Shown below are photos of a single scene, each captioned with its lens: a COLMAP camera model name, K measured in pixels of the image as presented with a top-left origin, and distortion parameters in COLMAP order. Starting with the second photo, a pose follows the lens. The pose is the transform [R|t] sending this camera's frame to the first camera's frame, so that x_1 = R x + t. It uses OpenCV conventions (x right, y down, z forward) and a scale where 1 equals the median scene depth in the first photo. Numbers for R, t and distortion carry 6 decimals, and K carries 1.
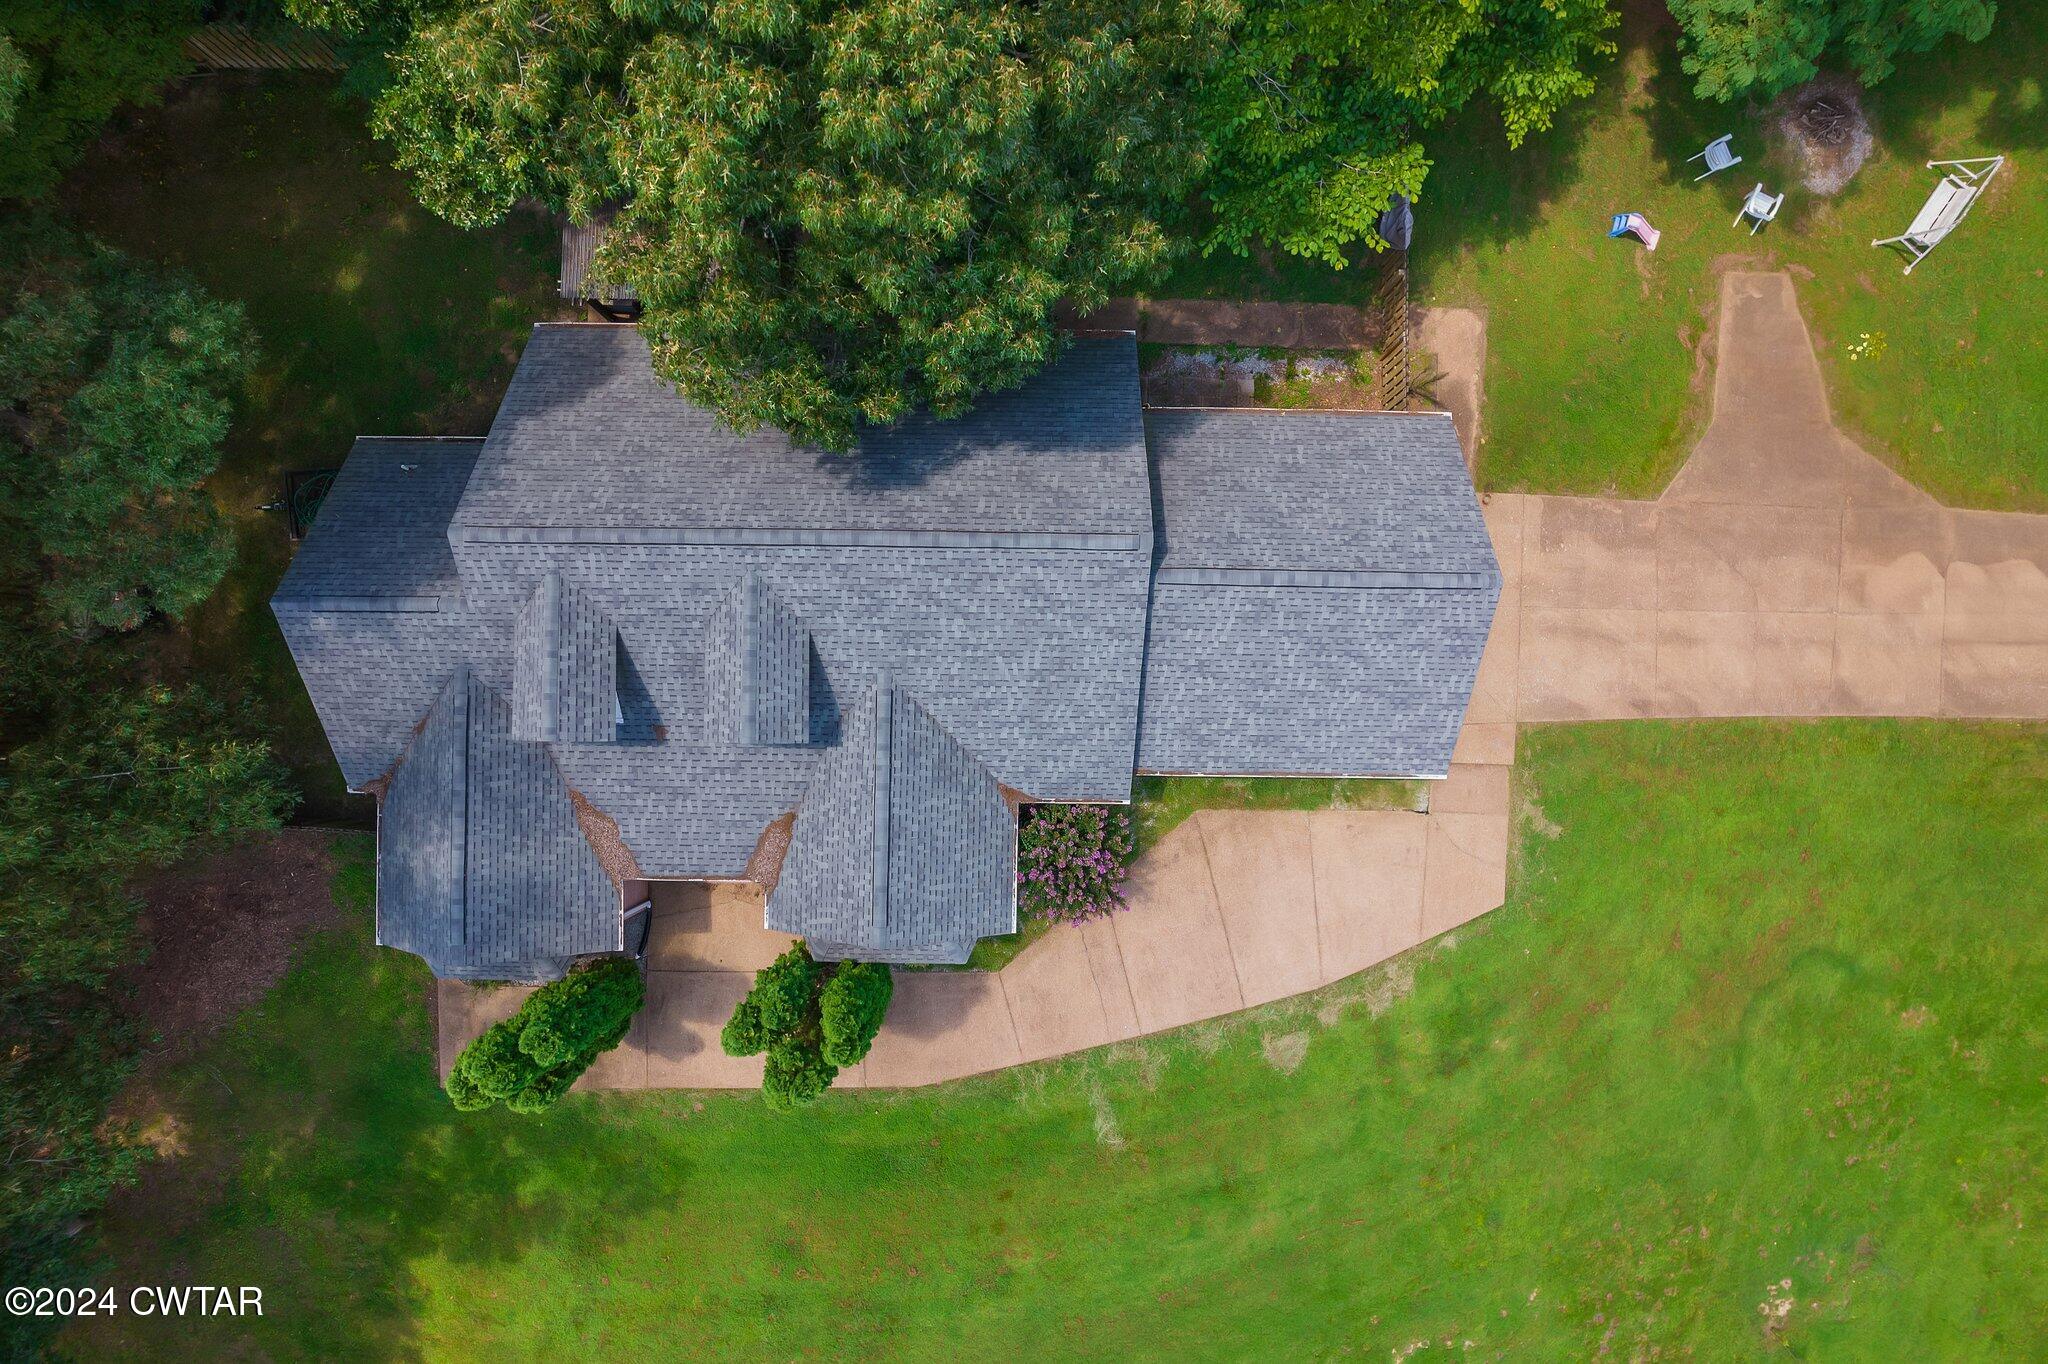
lens RADIAL K [[1312.9, 0, 1032.4], [0, 1312.9, 697.6], [0, 0, 1]] dist [-0.080289, 0.072649]
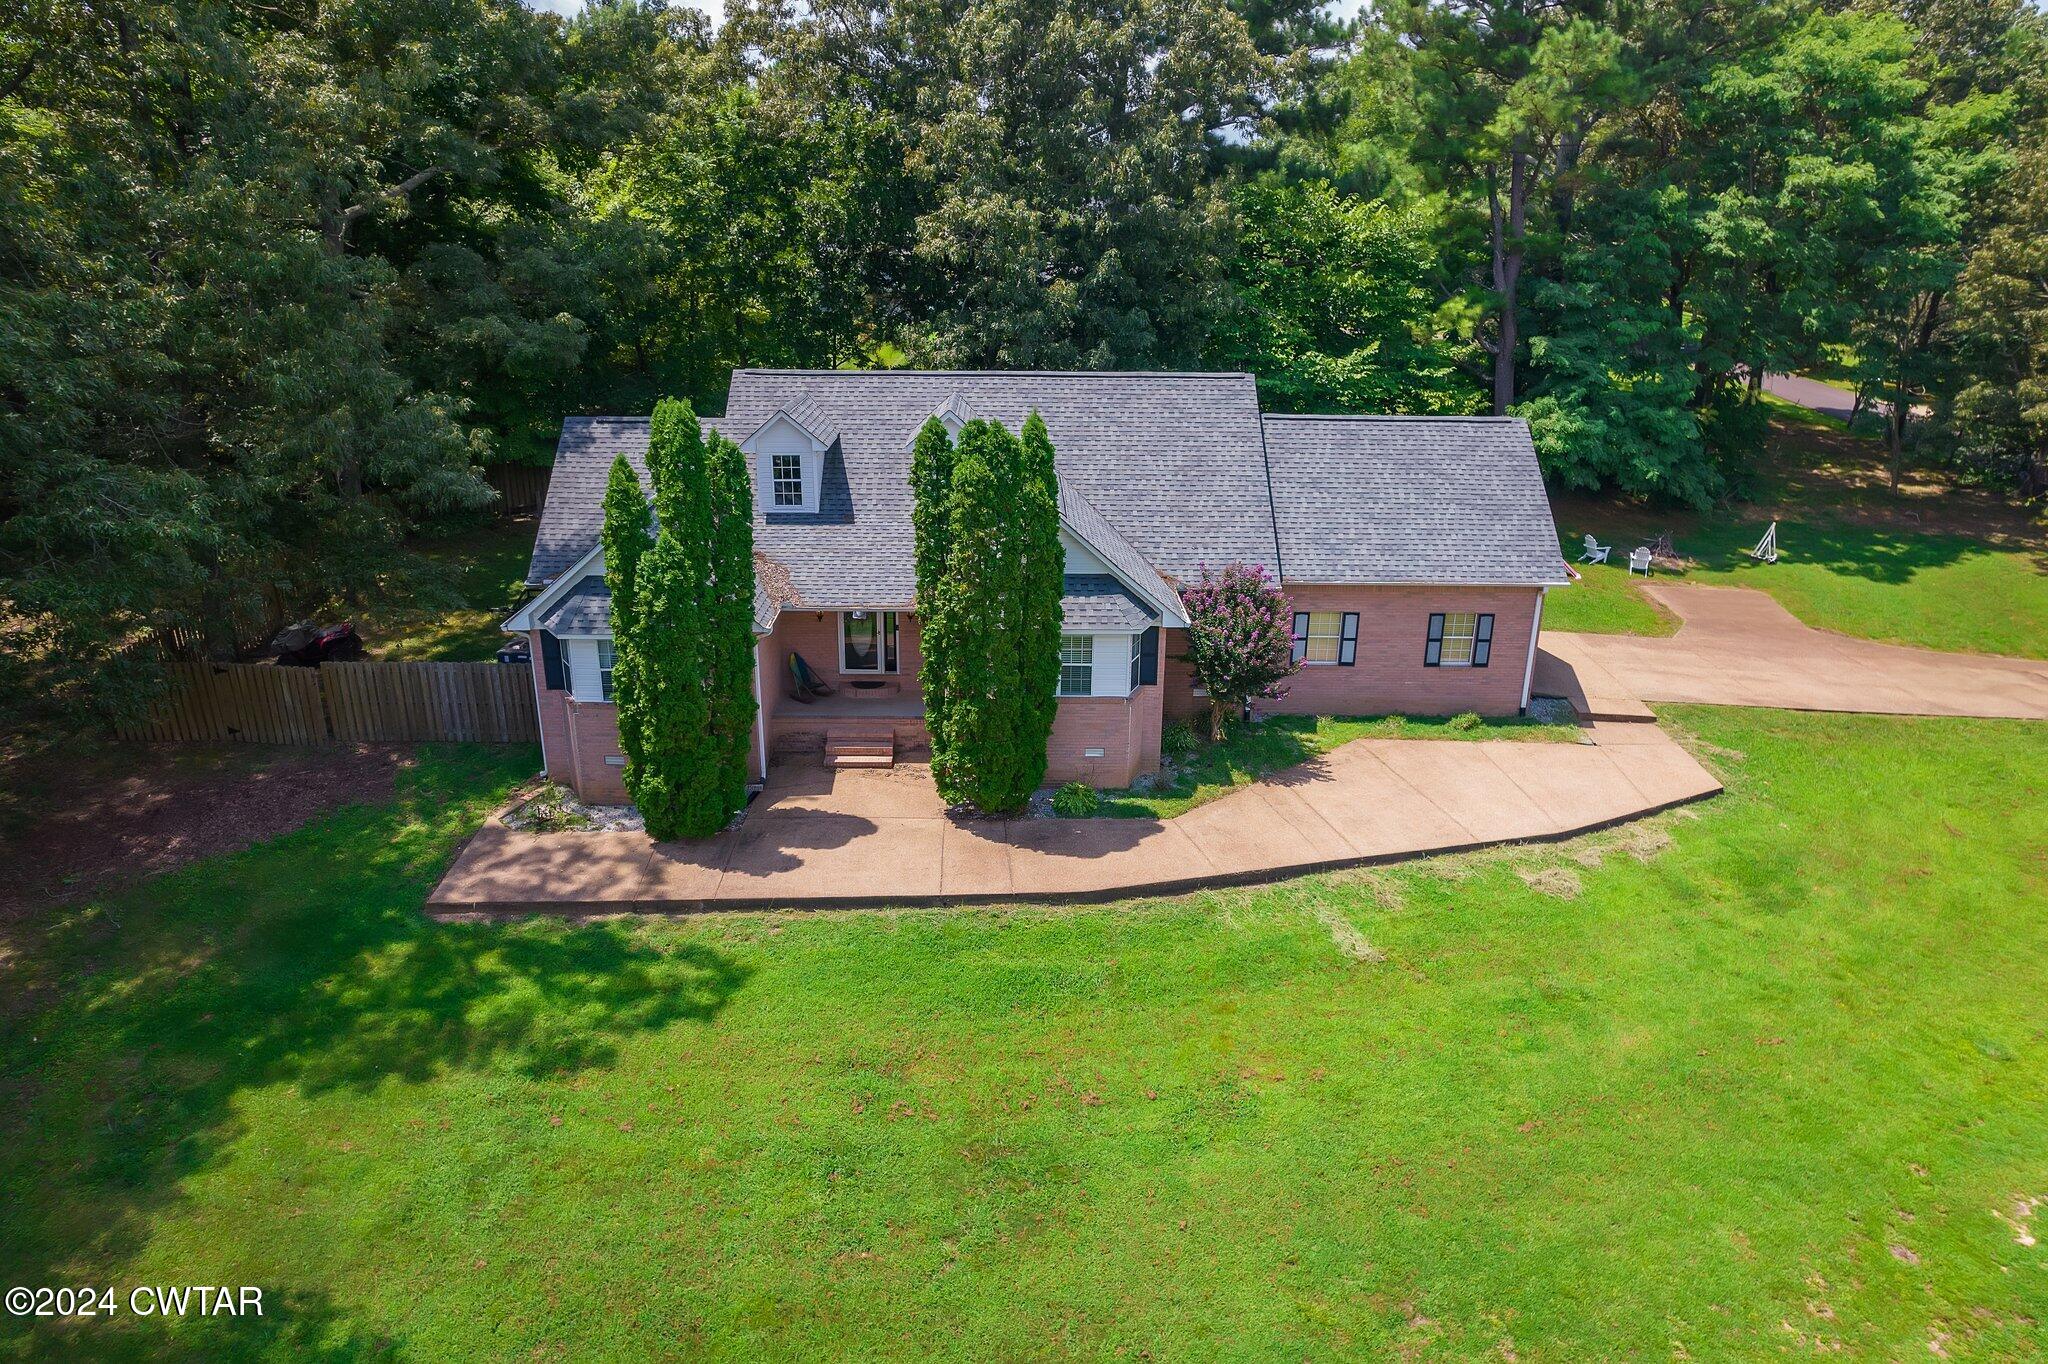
lens RADIAL K [[1312.9, 0, 1032.4], [0, 1312.9, 697.6], [0, 0, 1]] dist [-0.080289, 0.072649]
pose [[0.999566, -0.010526, 0.027499, -0.140092], [0.029443, 0.347492, -0.937221, 0.985652], [0.000310, 0.937624, 0.347651, 0.655876]]
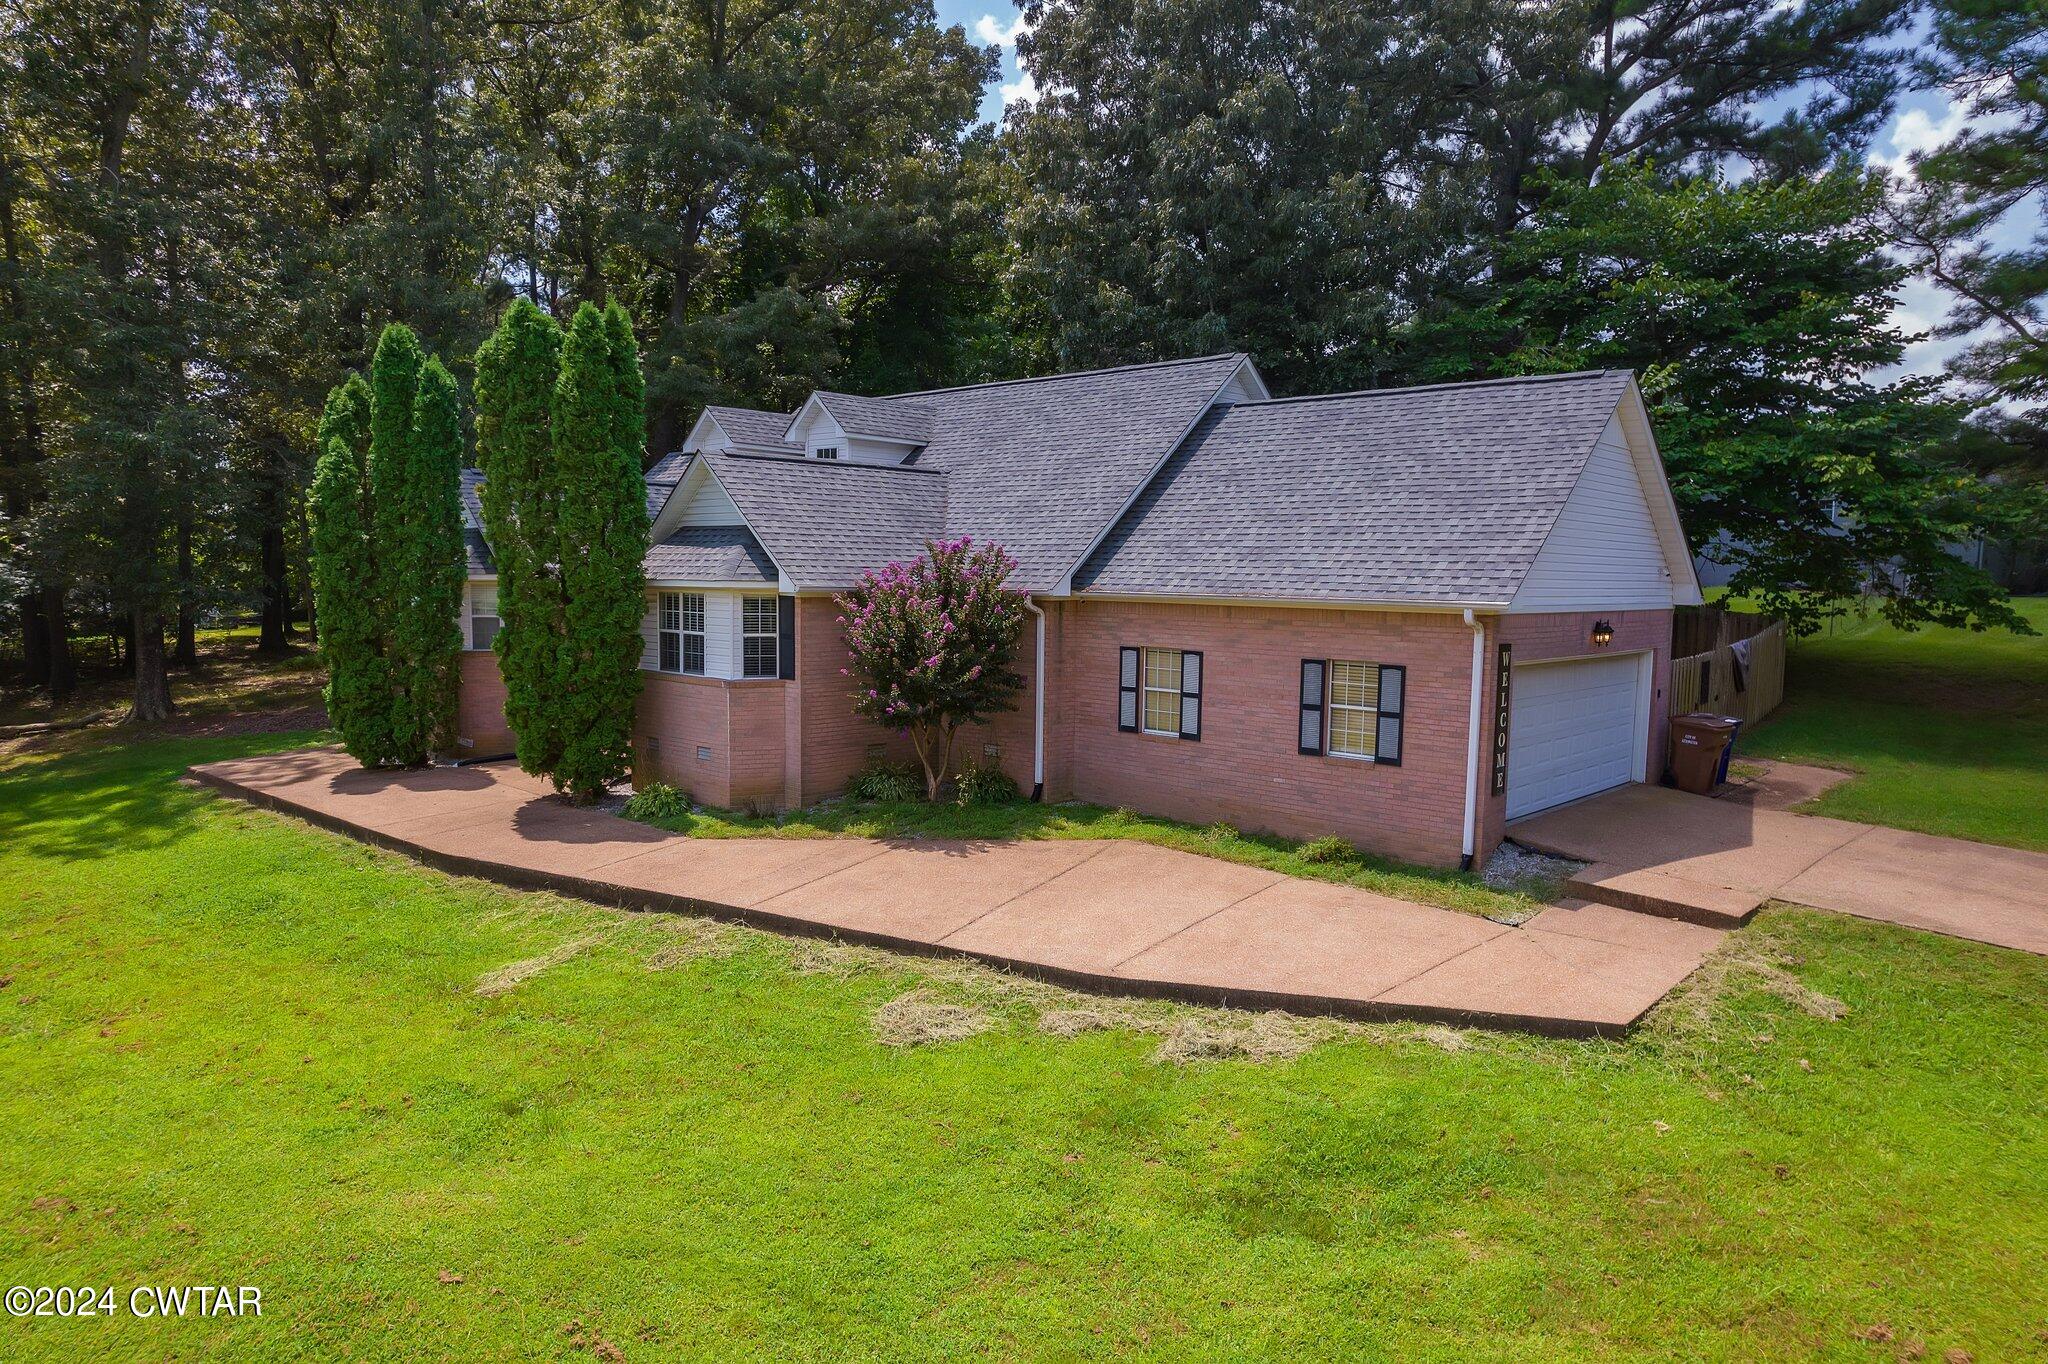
lens RADIAL K [[1312.9, 0, 1032.4], [0, 1312.9, 697.6], [0, 0, 1]] dist [-0.080289, 0.072649]
pose [[0.738100, 0.066682, -0.671388, 0.494736], [-0.674689, 0.070431, -0.734734, 0.552579], [-0.001707, 0.995285, 0.096975, 0.901882]]
